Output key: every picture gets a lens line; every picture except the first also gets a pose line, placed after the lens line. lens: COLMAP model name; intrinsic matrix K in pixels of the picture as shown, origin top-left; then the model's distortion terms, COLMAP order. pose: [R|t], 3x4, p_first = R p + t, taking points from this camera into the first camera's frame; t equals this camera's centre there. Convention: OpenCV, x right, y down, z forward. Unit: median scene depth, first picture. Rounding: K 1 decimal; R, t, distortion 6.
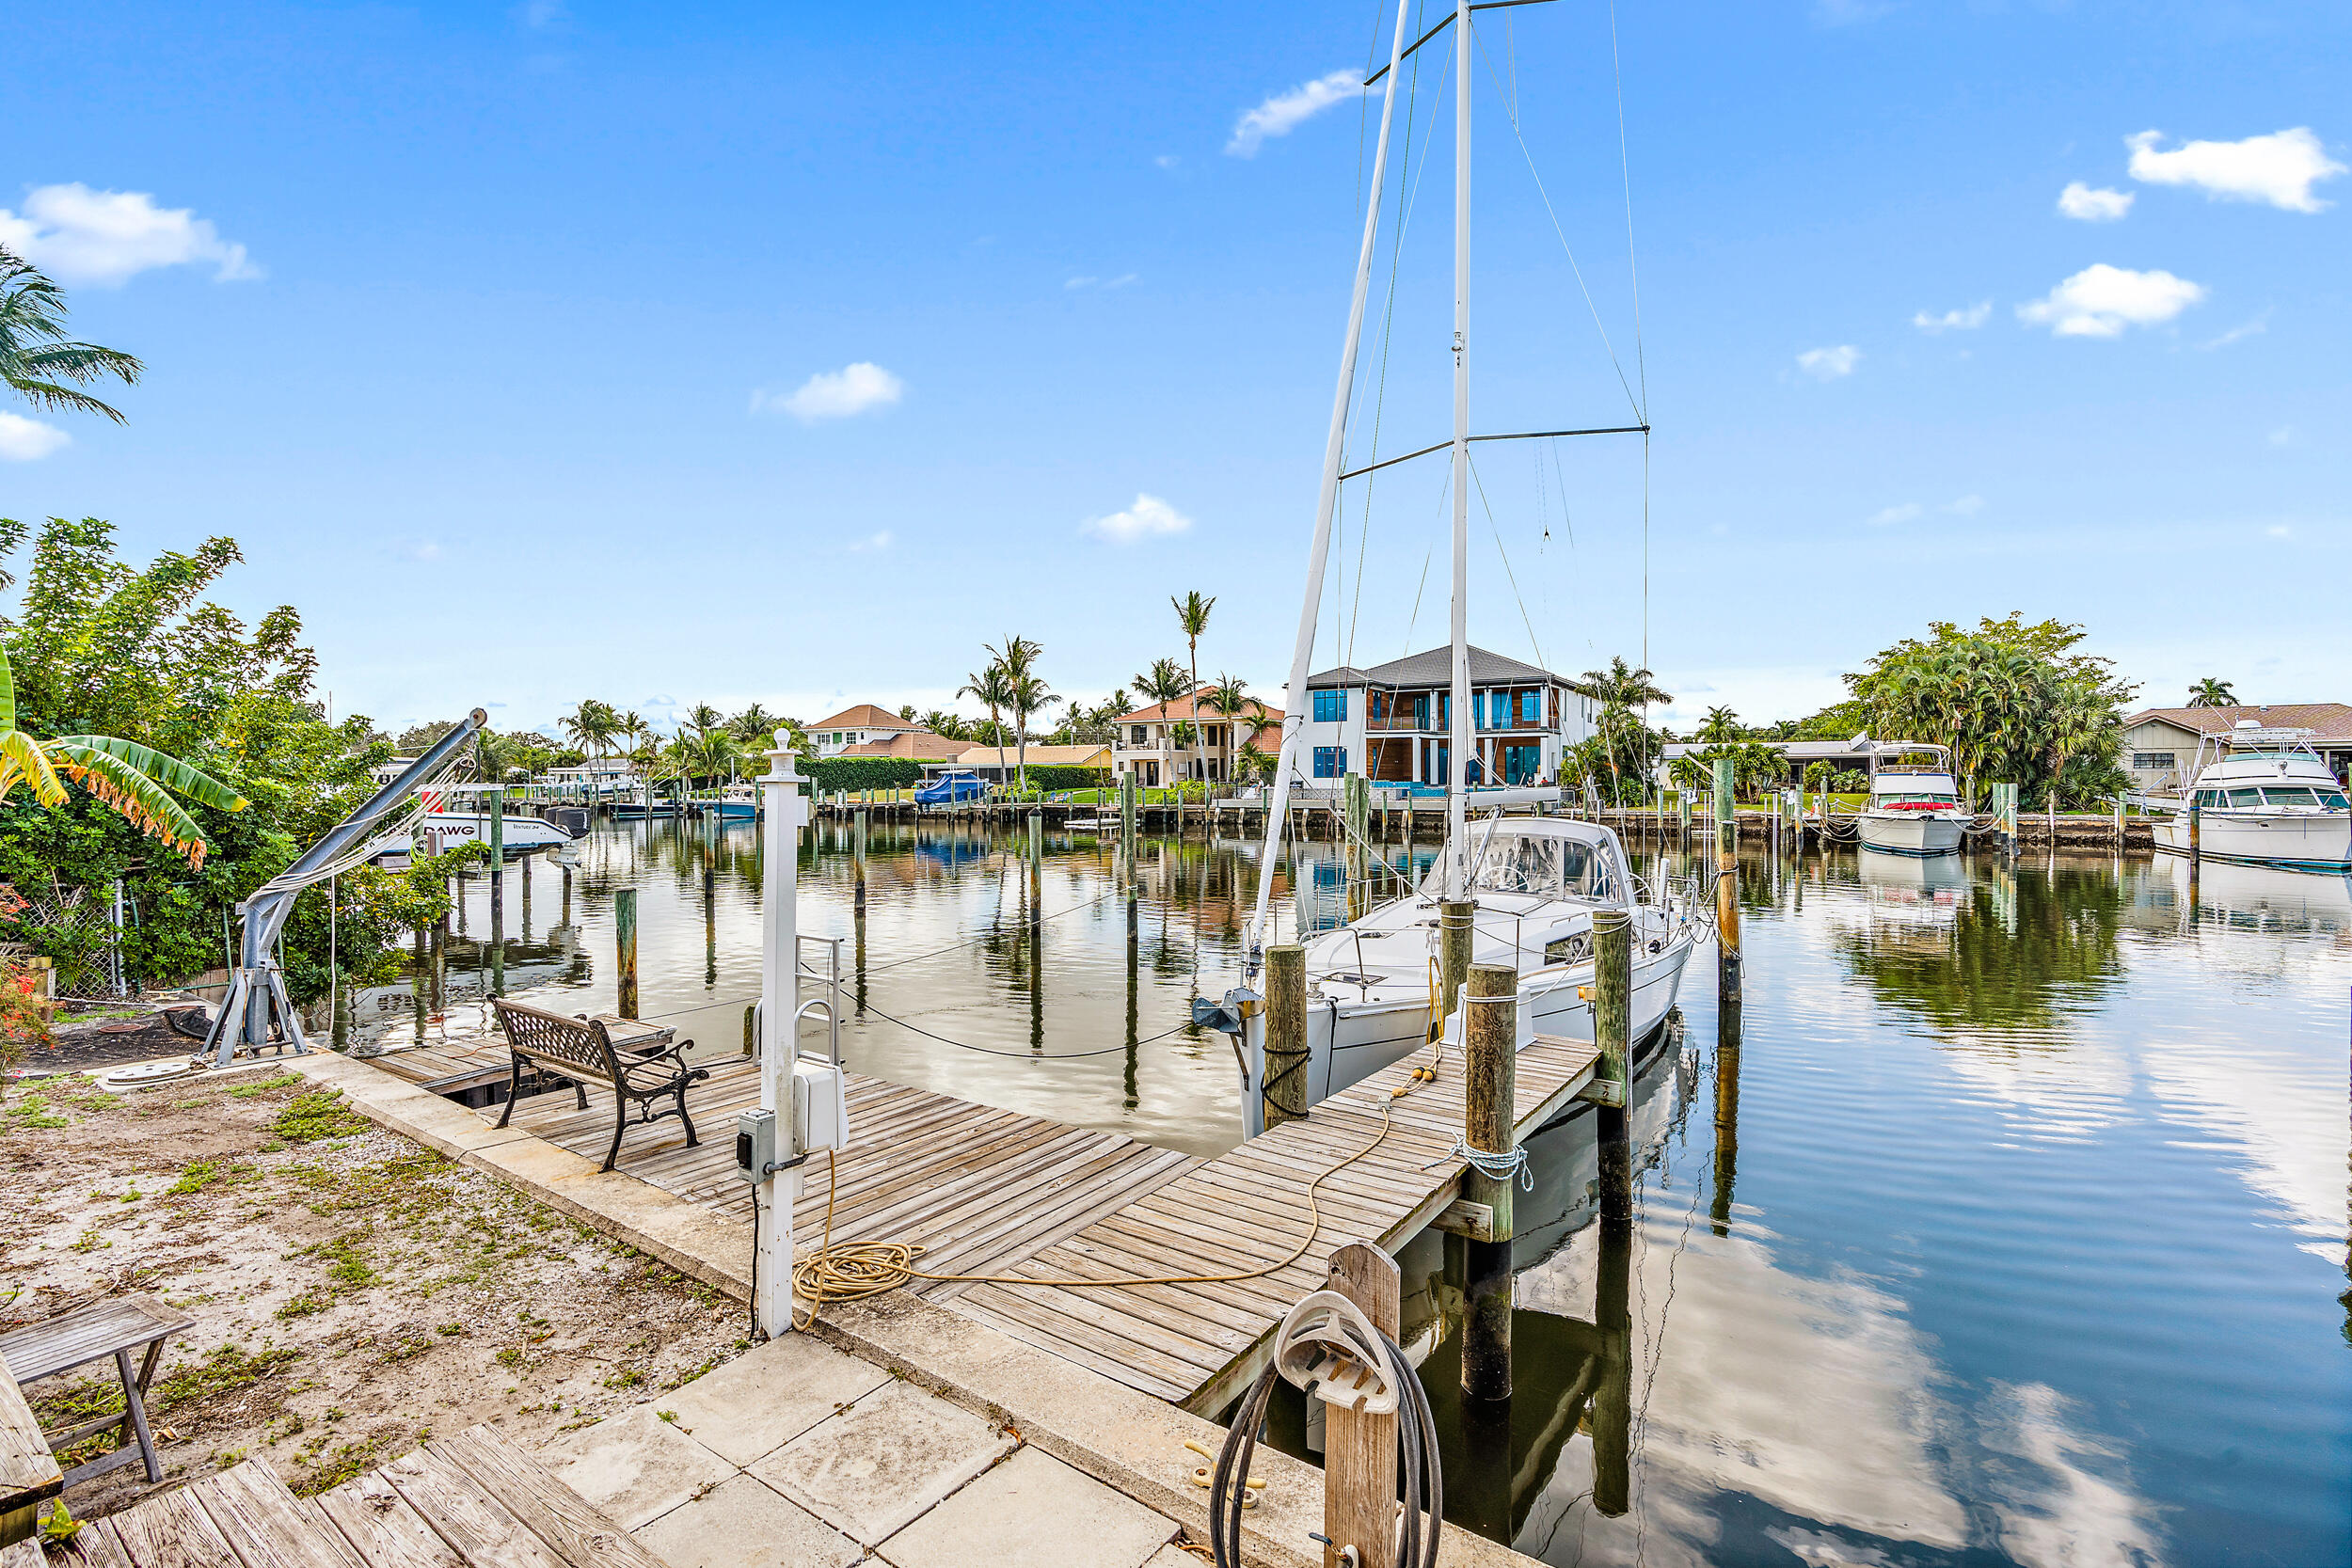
lens RADIAL K [[1061.6, 0, 1173.3], [0, 1061.6, 778.7], [0, 0, 1]] dist [-0.003518, 0.000869]
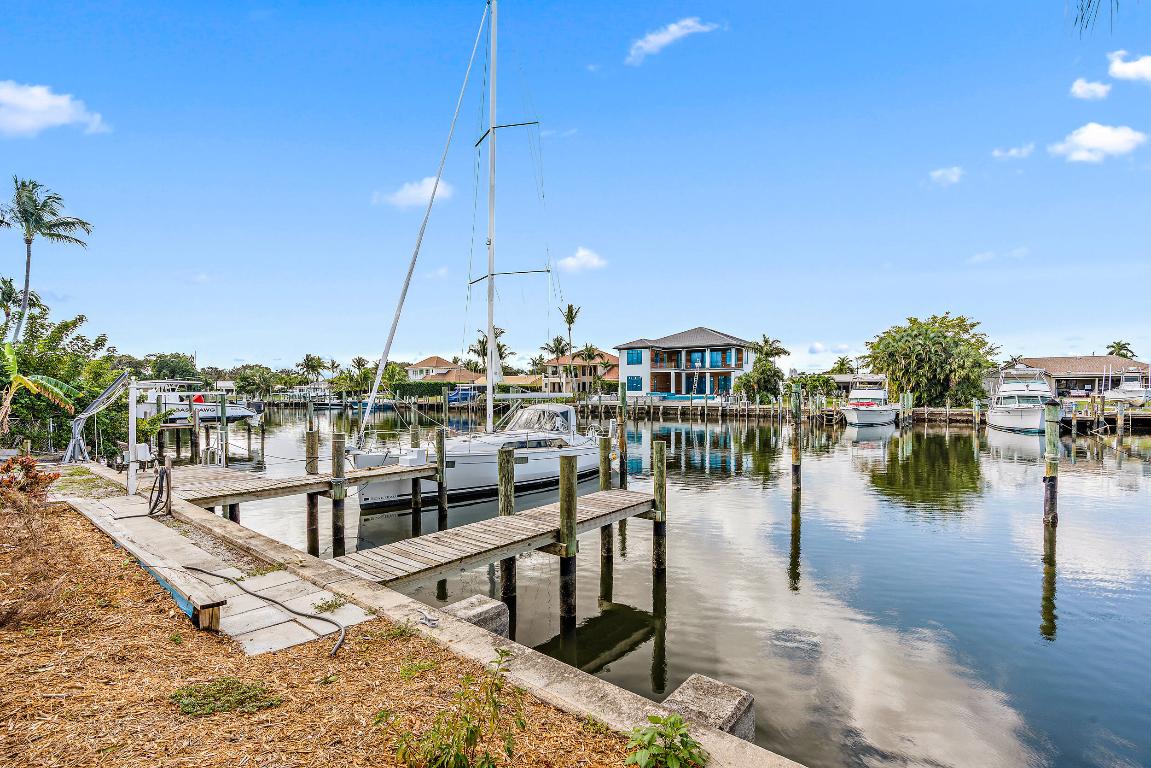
lens RADIAL K [[532.4, 0, 580.4], [0, 532.4, 400.9], [0, 0, 1]] dist [-0.003309, -0.001287]
pose [[0.998108, 0.003078, -0.061414, 0.107403], [-0.002043, 0.999855, 0.016917, 0.001259], [0.061458, -0.016760, 0.997969, -0.078514]]
